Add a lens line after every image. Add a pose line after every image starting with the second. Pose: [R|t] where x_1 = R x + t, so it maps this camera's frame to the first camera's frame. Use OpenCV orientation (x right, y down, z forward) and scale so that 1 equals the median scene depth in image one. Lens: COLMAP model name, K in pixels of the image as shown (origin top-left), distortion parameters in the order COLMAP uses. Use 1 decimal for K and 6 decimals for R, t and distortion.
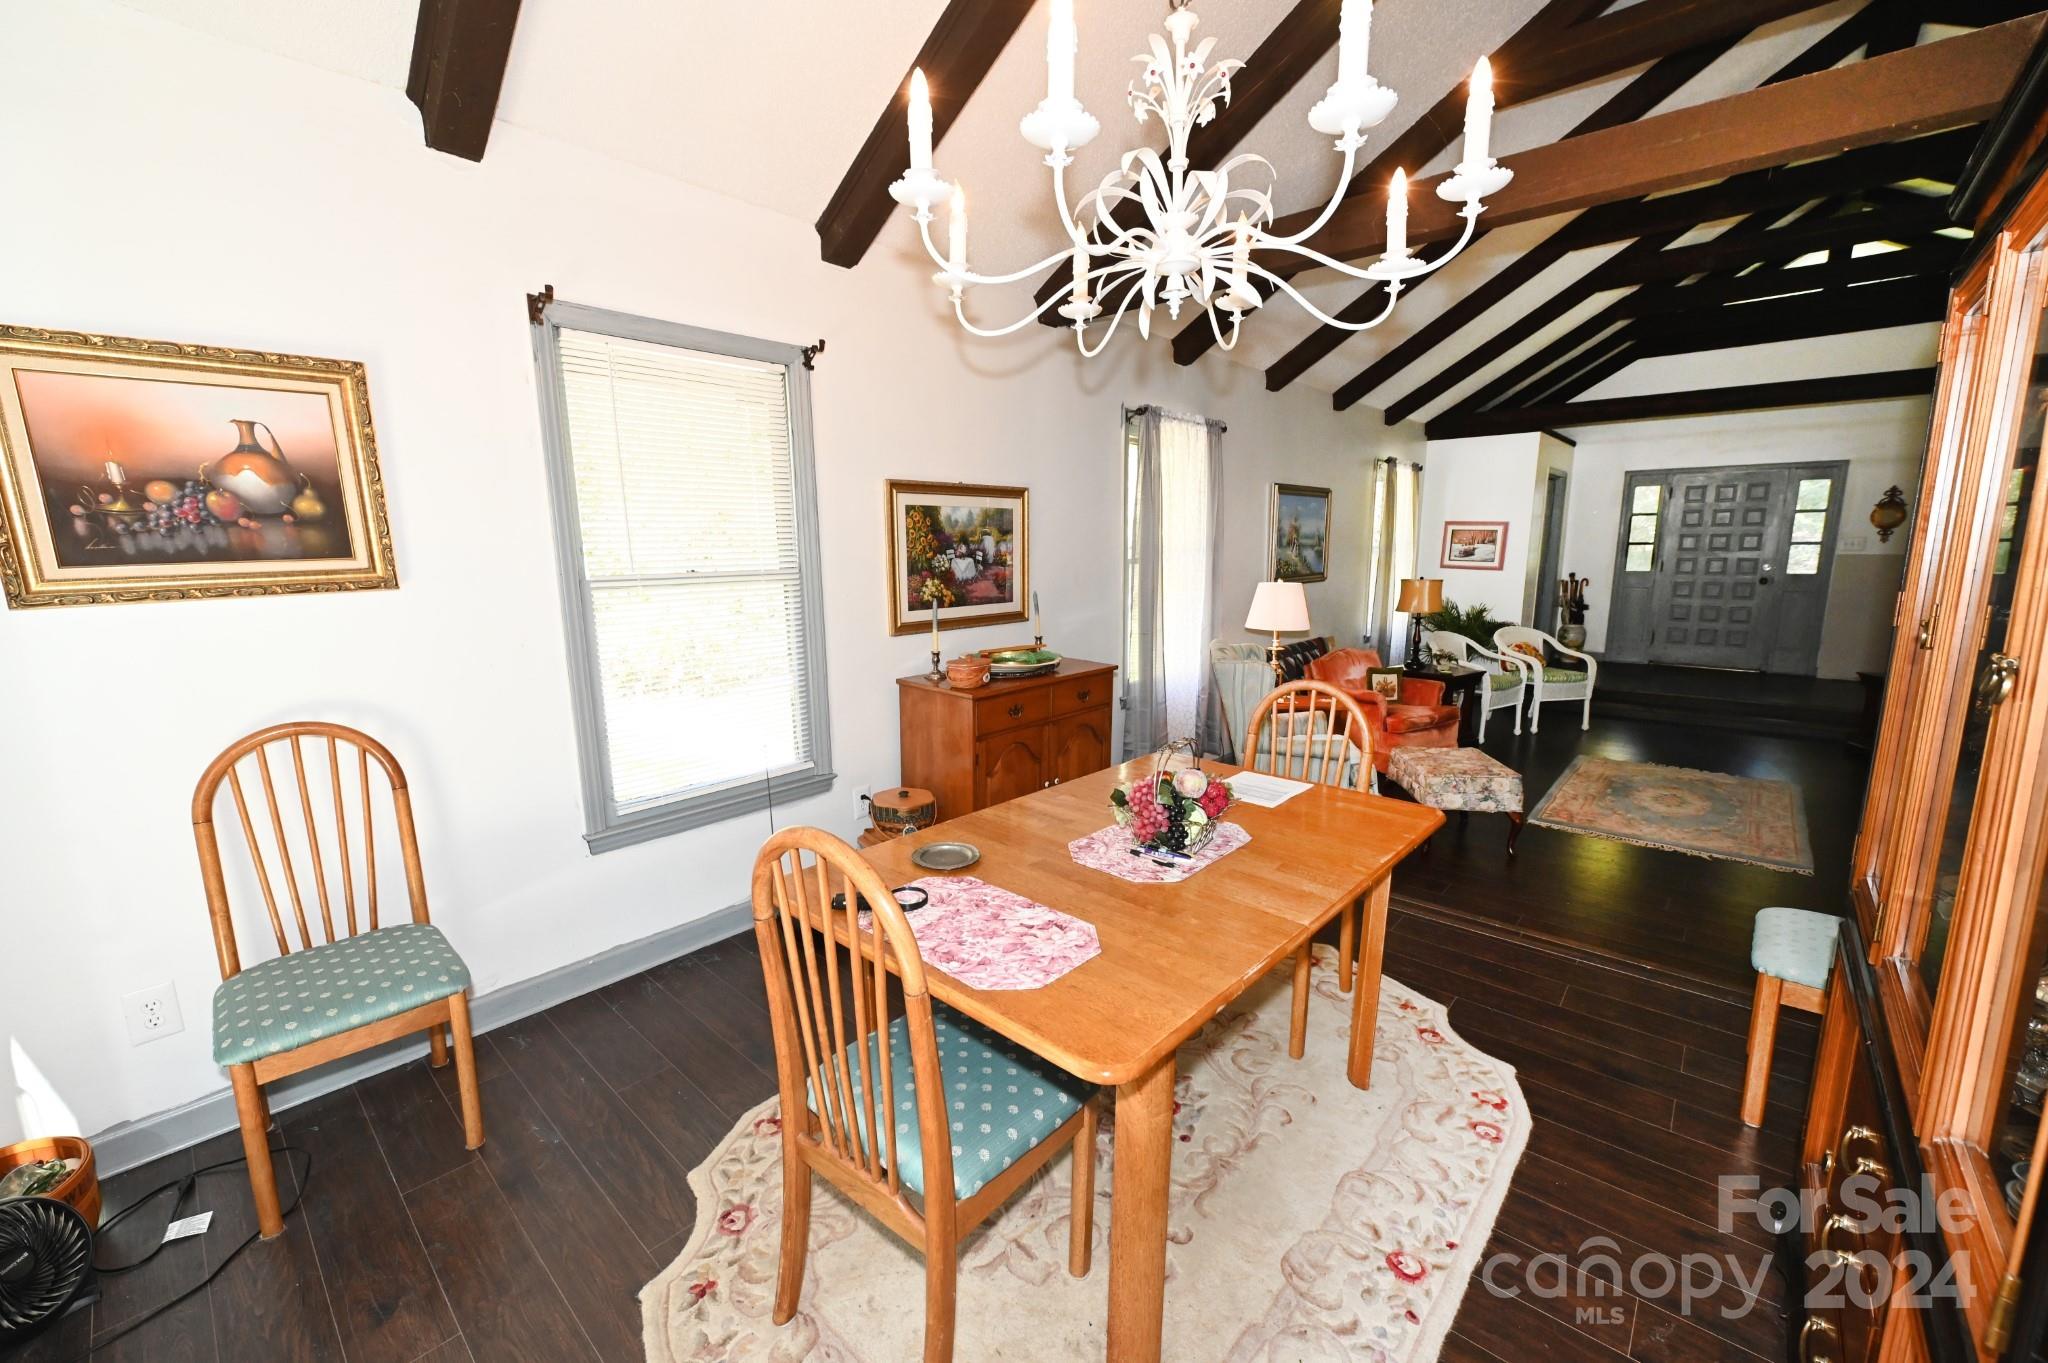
lens RADIAL K [[802.7, 0, 1026.7], [0, 802.7, 681.3], [0, 0, 1]] dist [-0.010483, -0.000501]
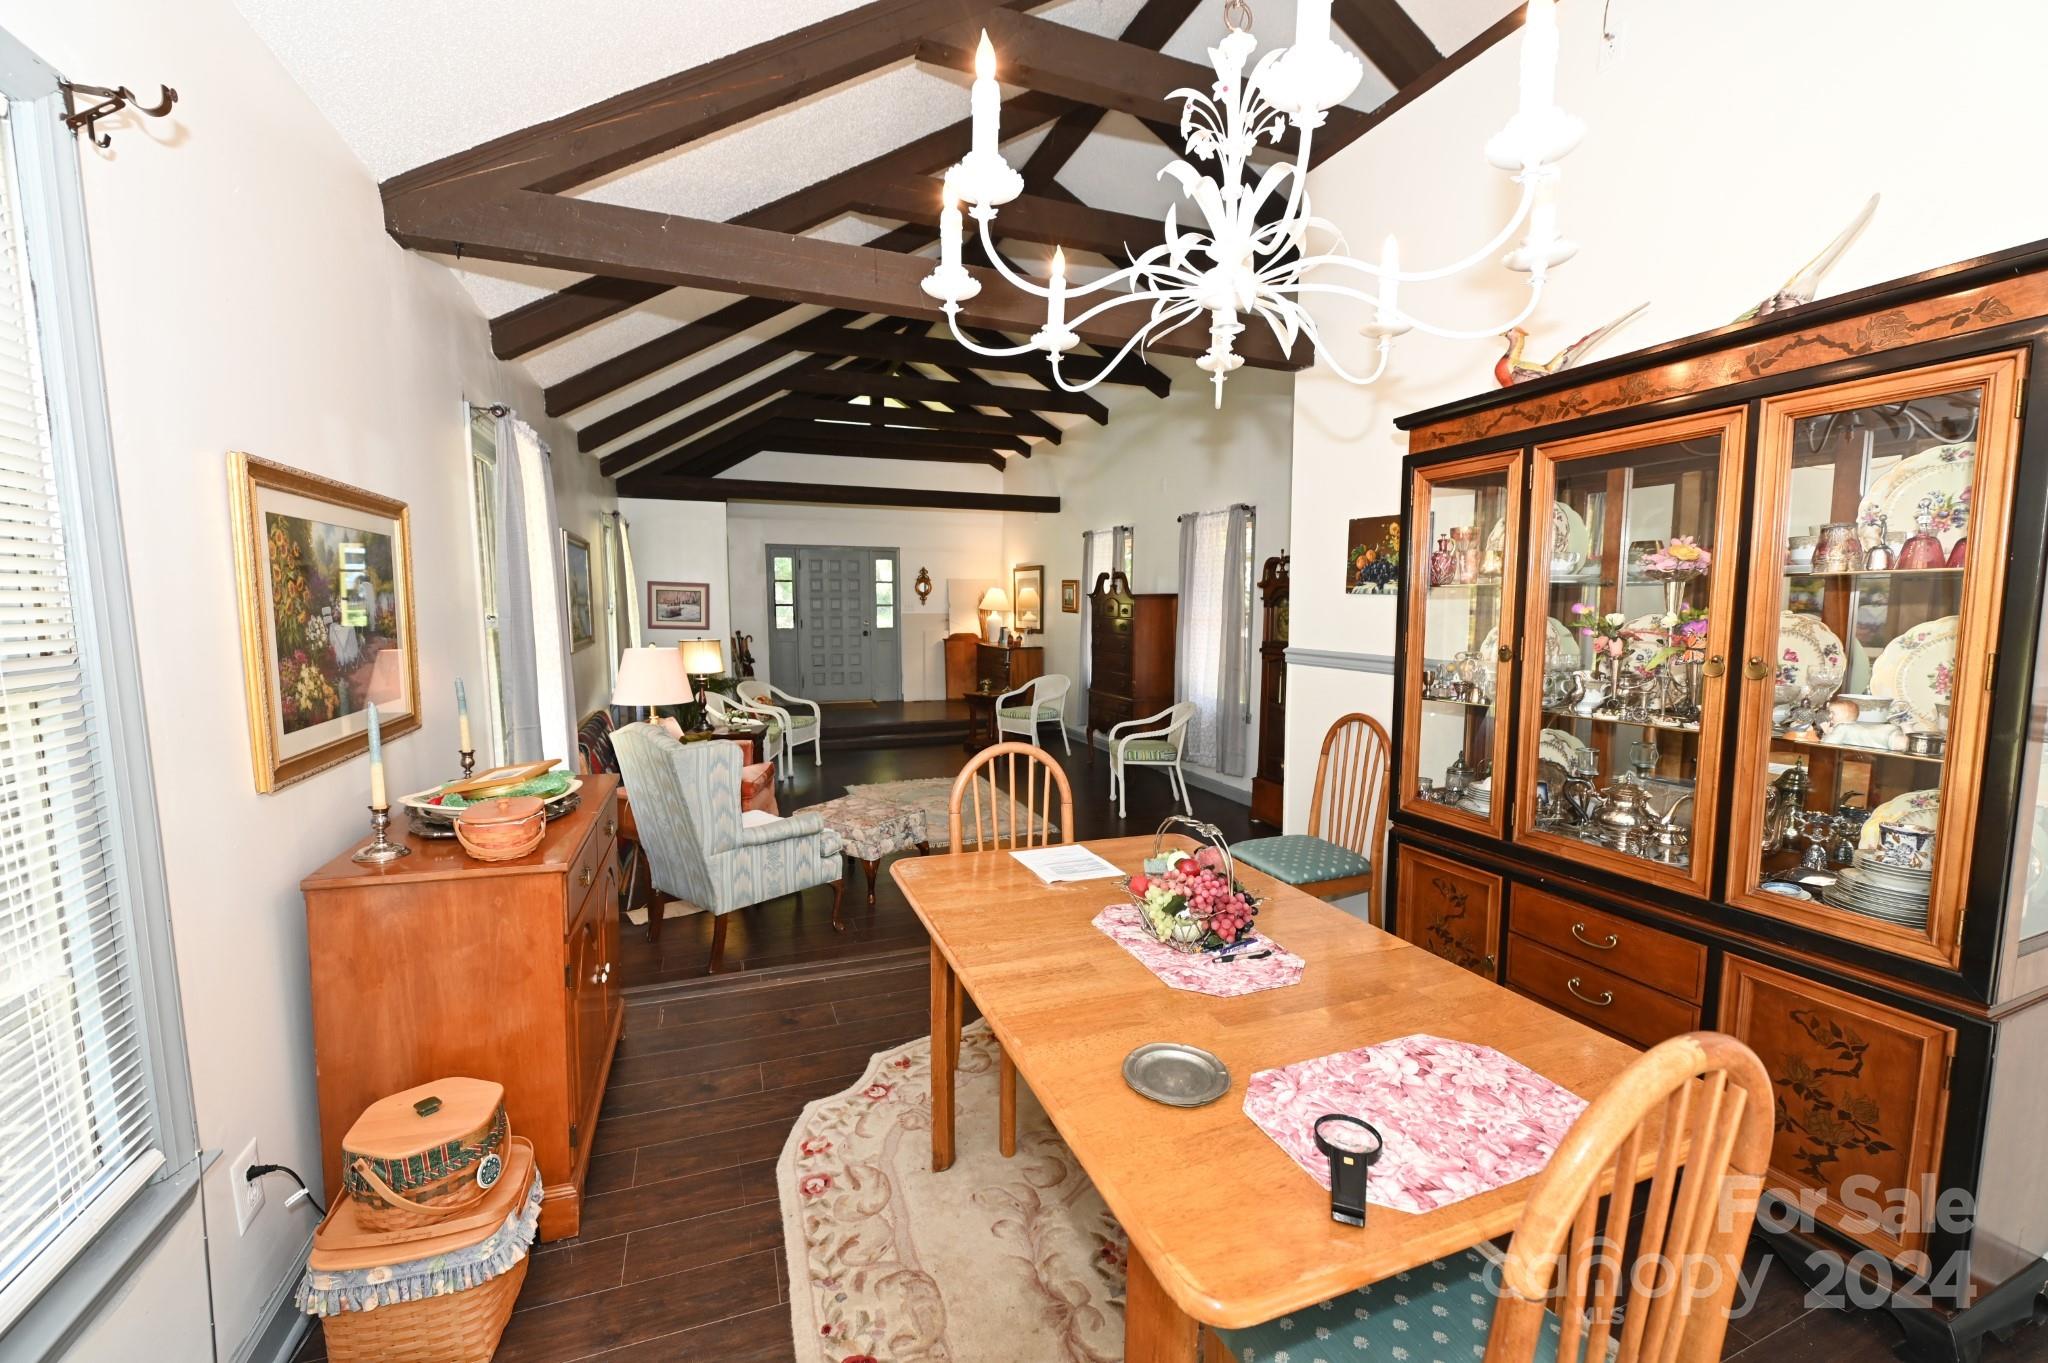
lens RADIAL K [[802.7, 0, 1022.3], [0, 802.7, 684.2], [0, 0, 1]] dist [-0.010483, -0.000501]
pose [[0.455709, -0.079772, 0.886547, -0.170253], [0.143206, 0.989573, 0.015430, -0.029197], [-0.878534, 0.119927, 0.462381, 0.186647]]
